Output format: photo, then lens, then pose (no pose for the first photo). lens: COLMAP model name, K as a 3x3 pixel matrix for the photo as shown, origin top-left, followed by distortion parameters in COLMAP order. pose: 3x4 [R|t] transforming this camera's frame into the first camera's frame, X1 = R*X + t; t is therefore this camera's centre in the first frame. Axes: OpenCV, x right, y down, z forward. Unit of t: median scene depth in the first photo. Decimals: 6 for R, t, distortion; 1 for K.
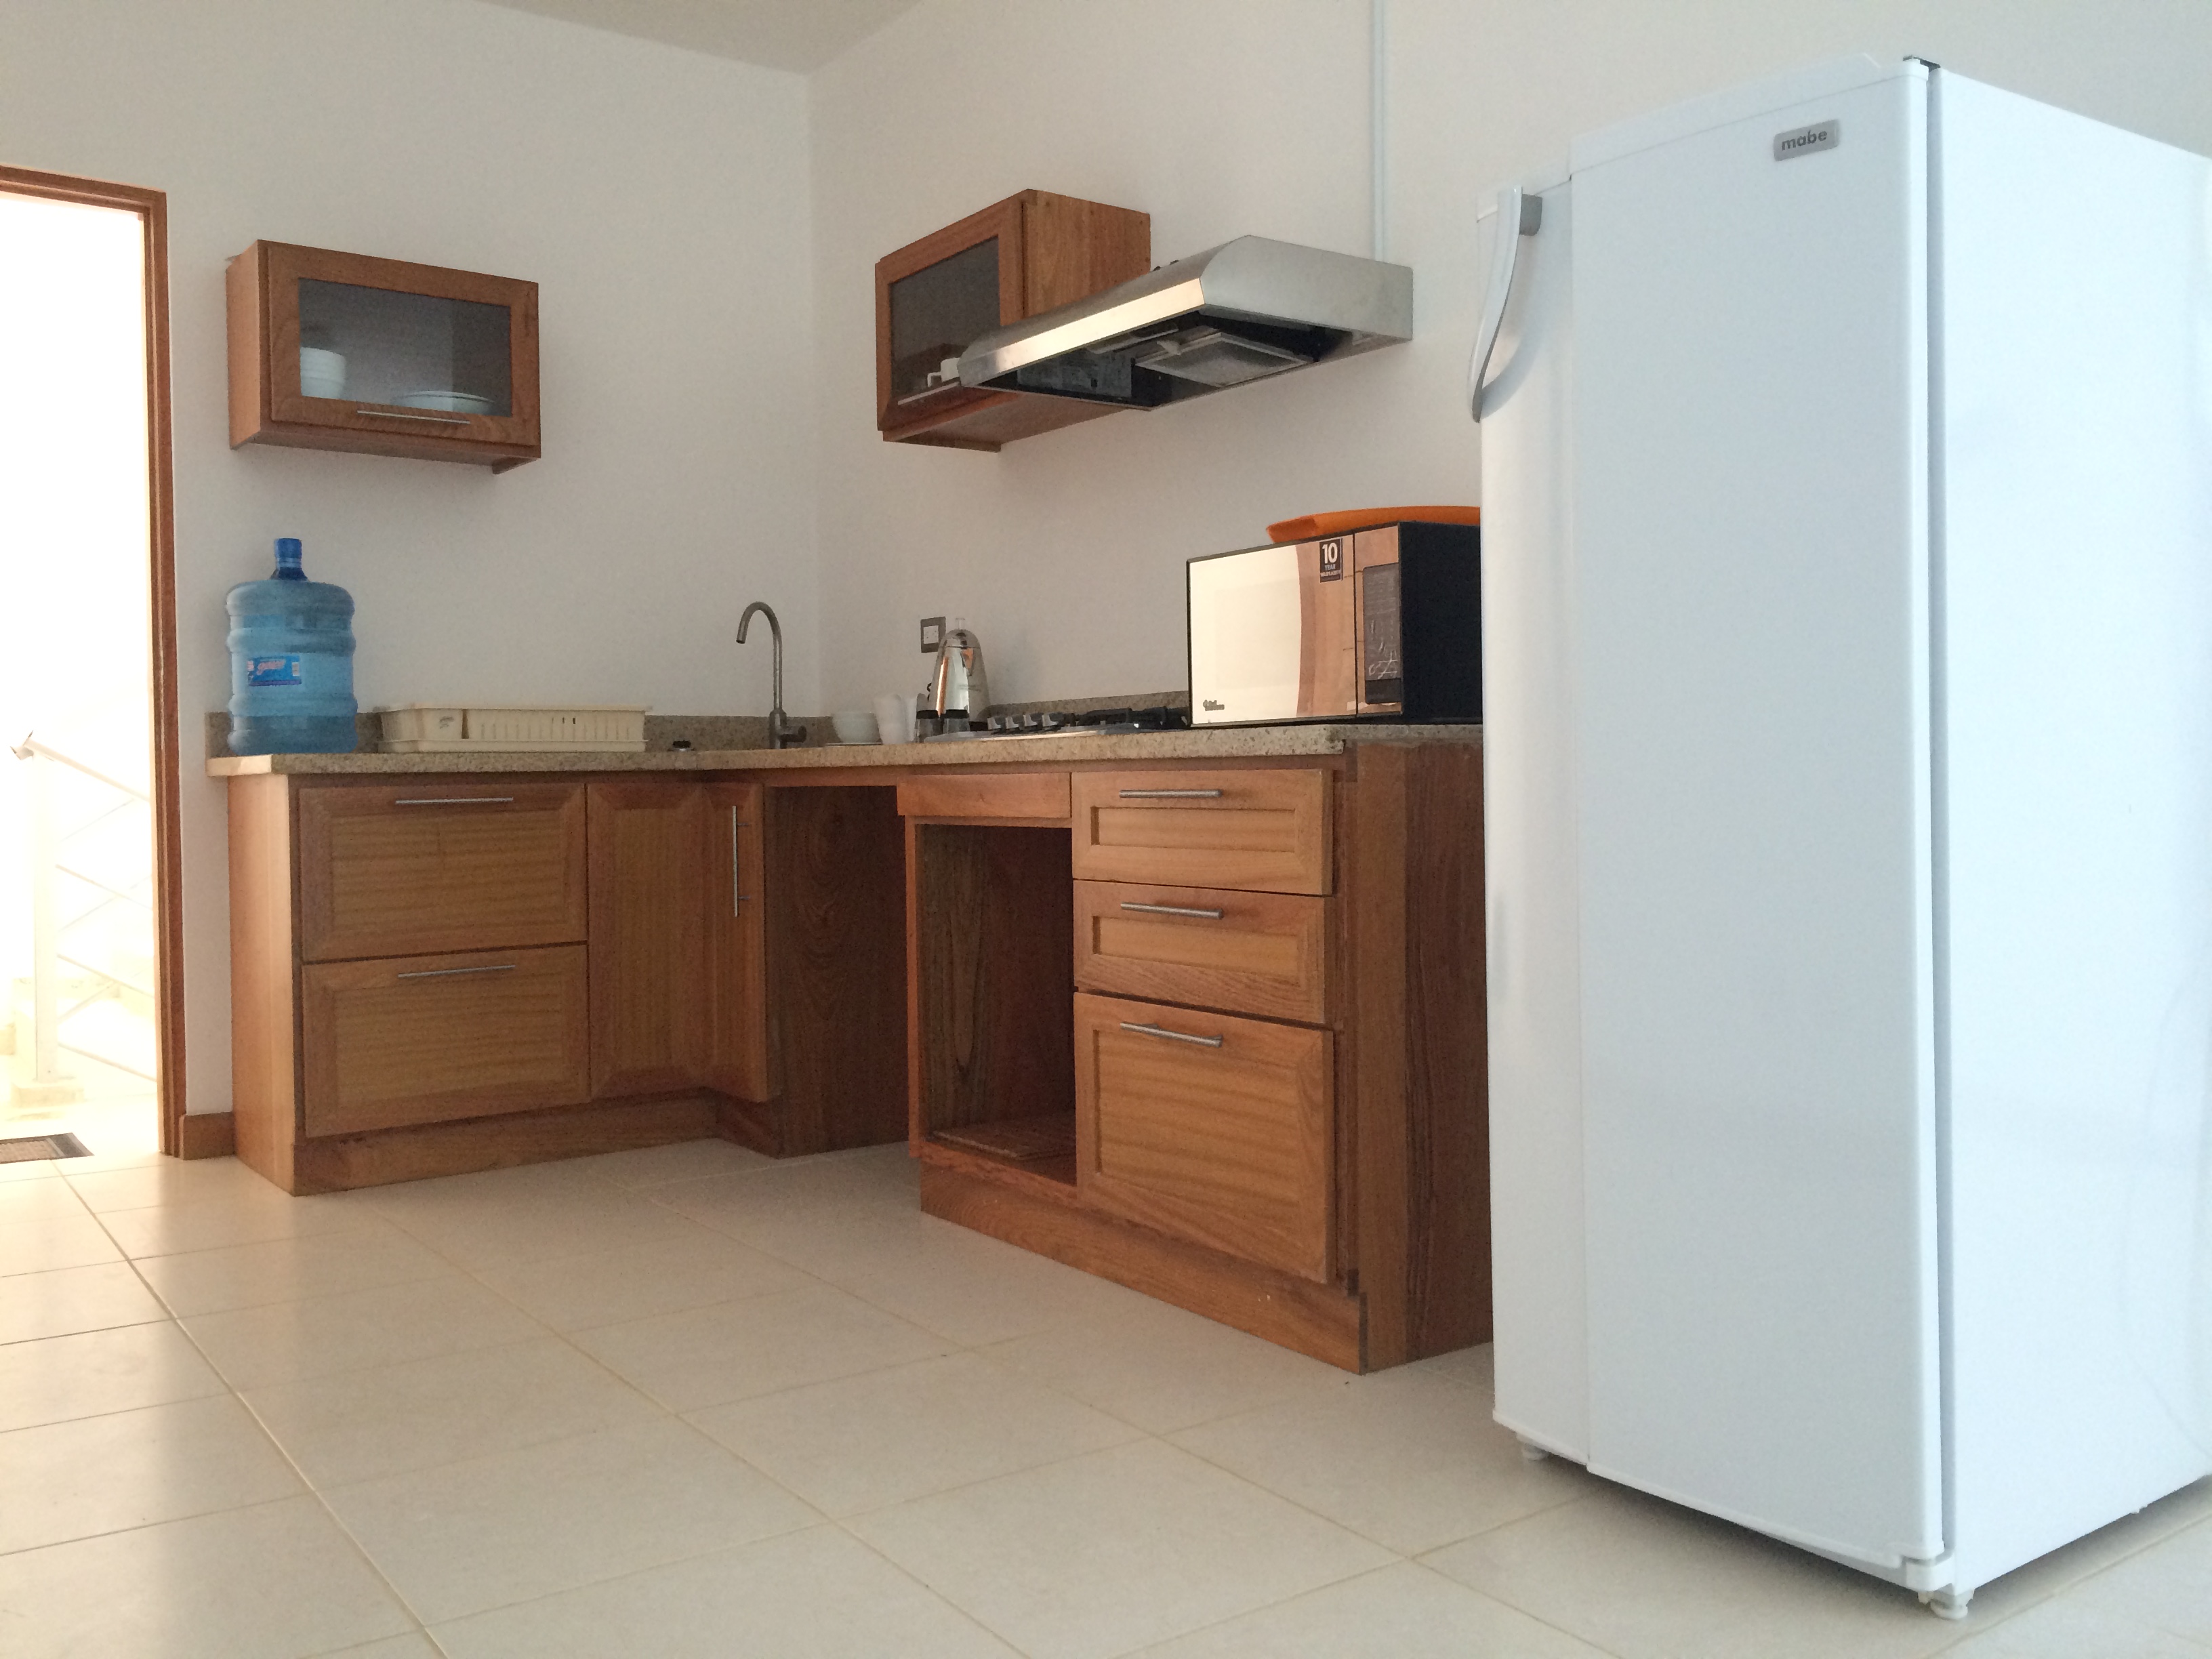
lens RADIAL K [[1865.8, 0, 1106.0], [0, 1865.8, 829.5], [0, 0, 1]] dist [0.123042, -0.154312]
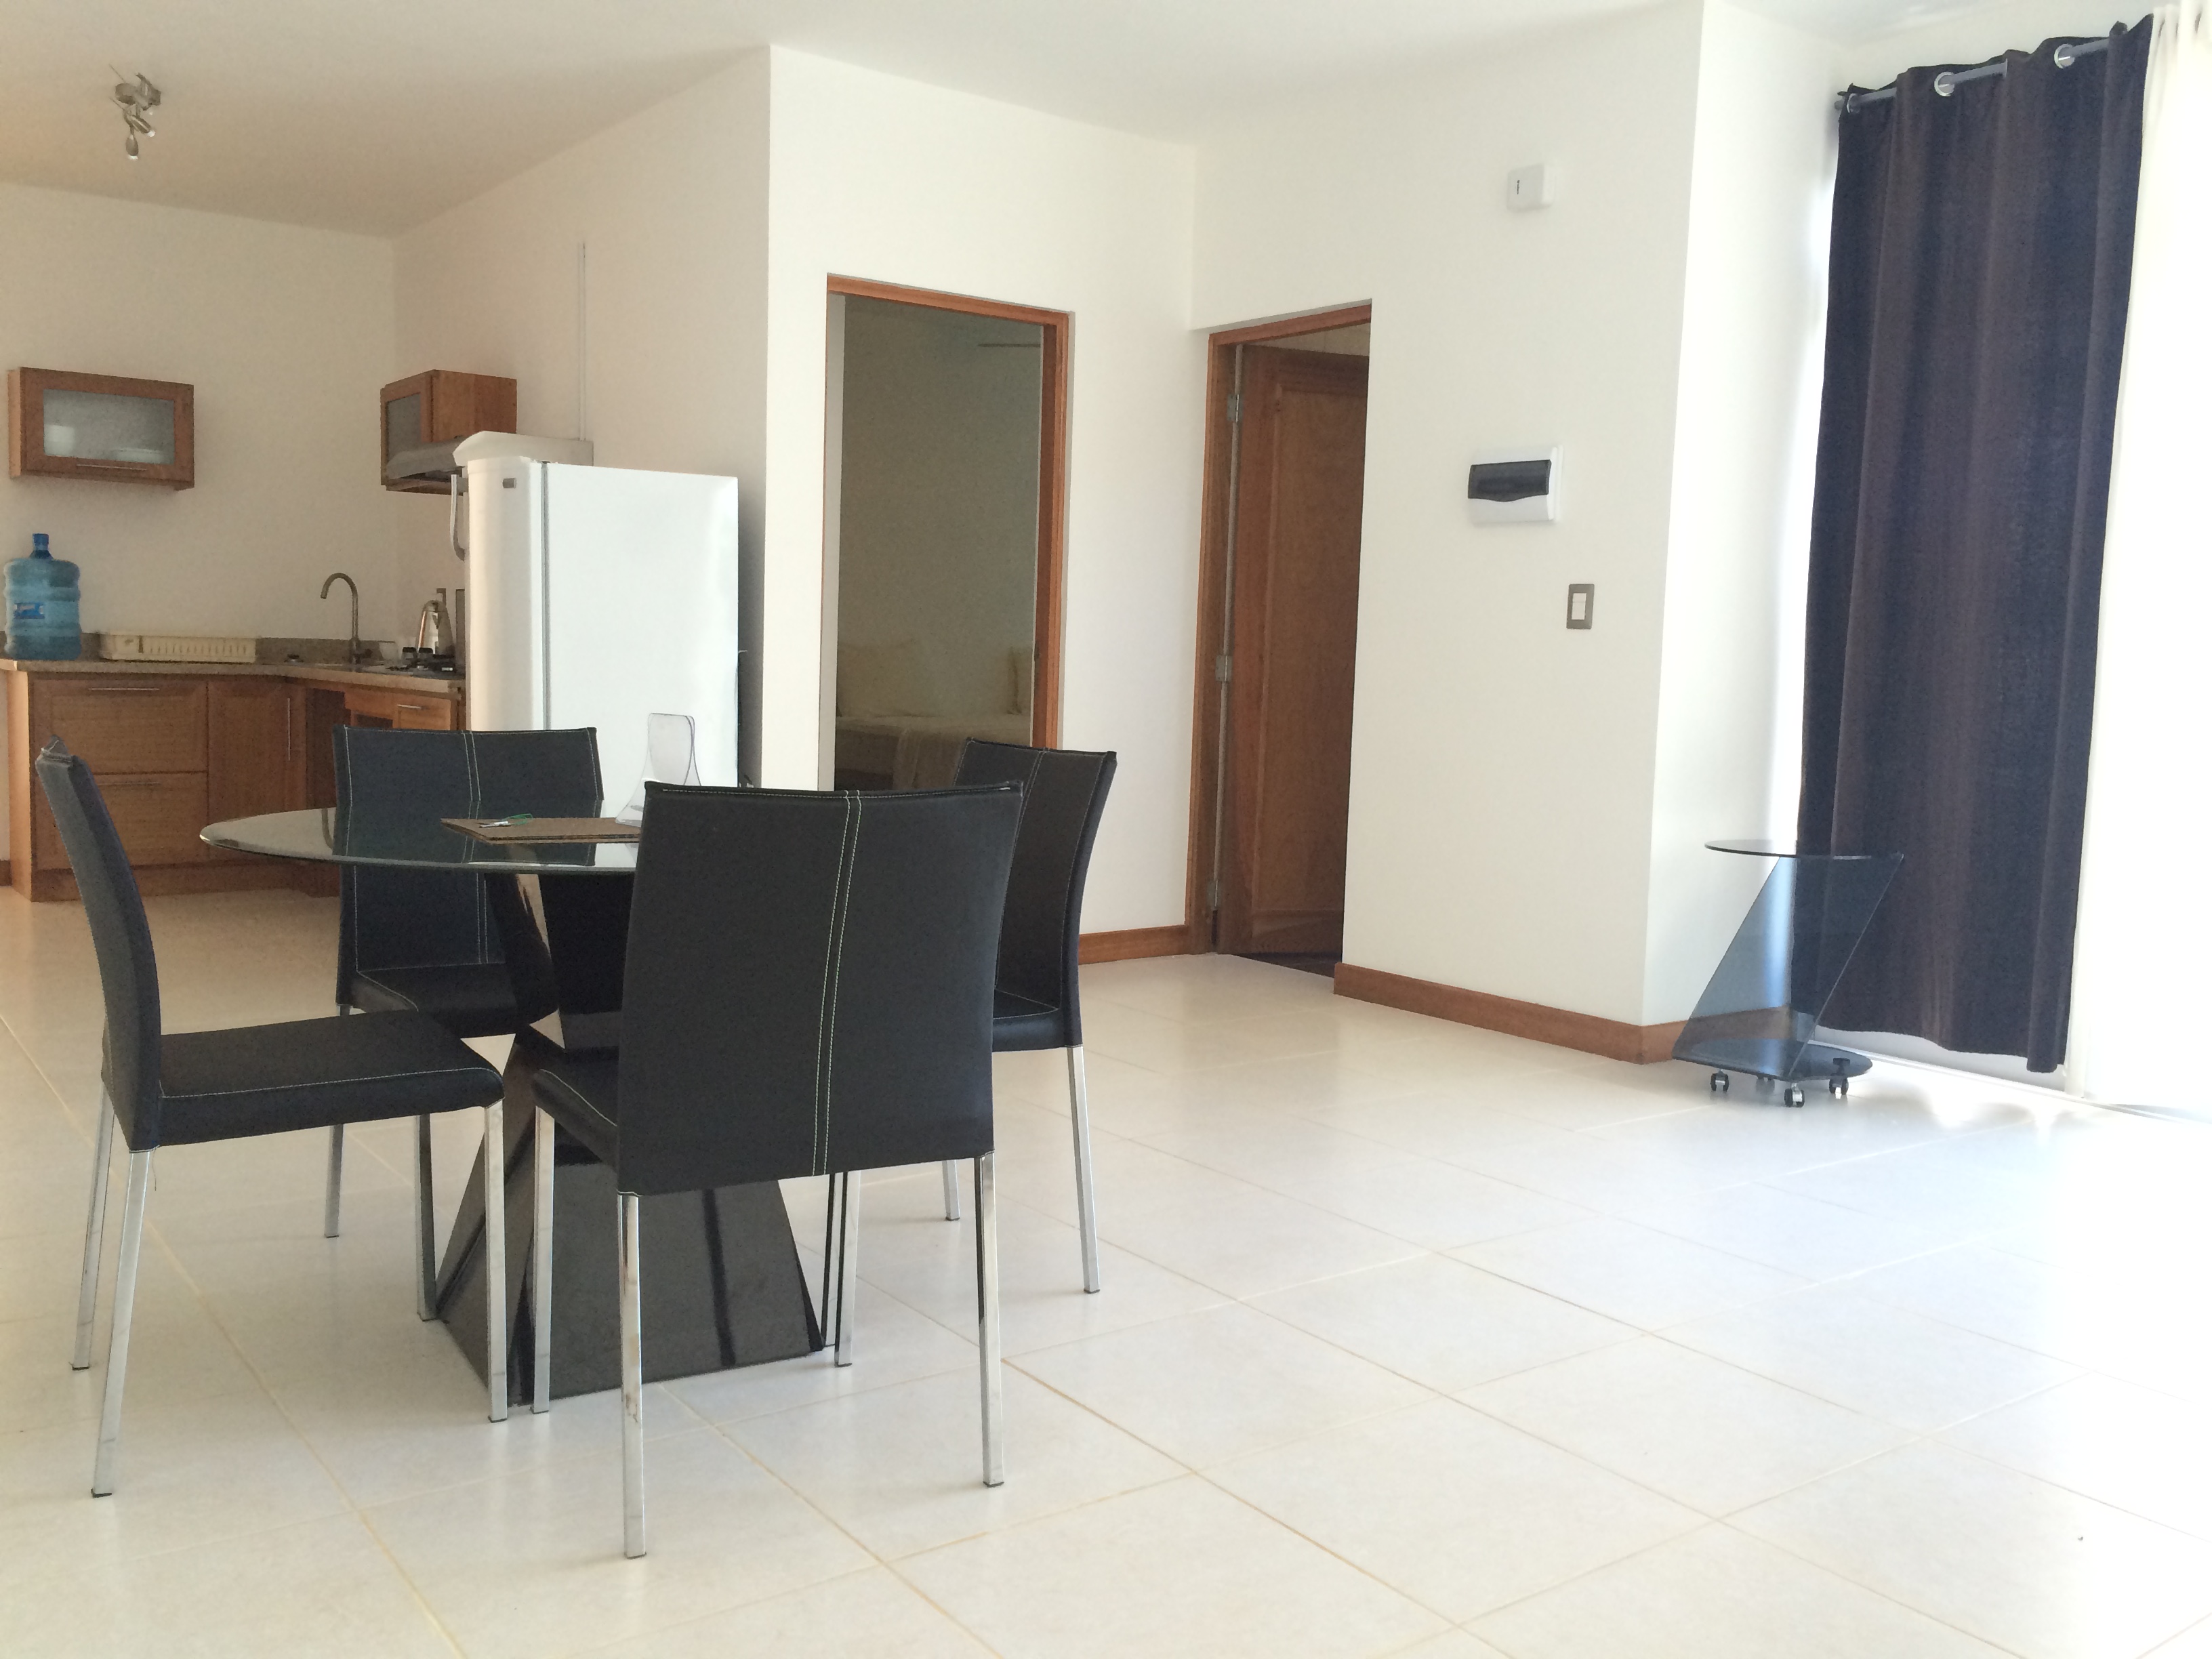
lens RADIAL K [[1865.8, 0, 1106.0], [0, 1865.8, 829.5], [0, 0, 1]] dist [0.123042, -0.154312]
pose [[0.999199, 0.038495, 0.010964, 0.537600], [-0.039115, 0.997220, 0.063421, -0.031562], [-0.008493, -0.063799, 0.997927, -0.773939]]
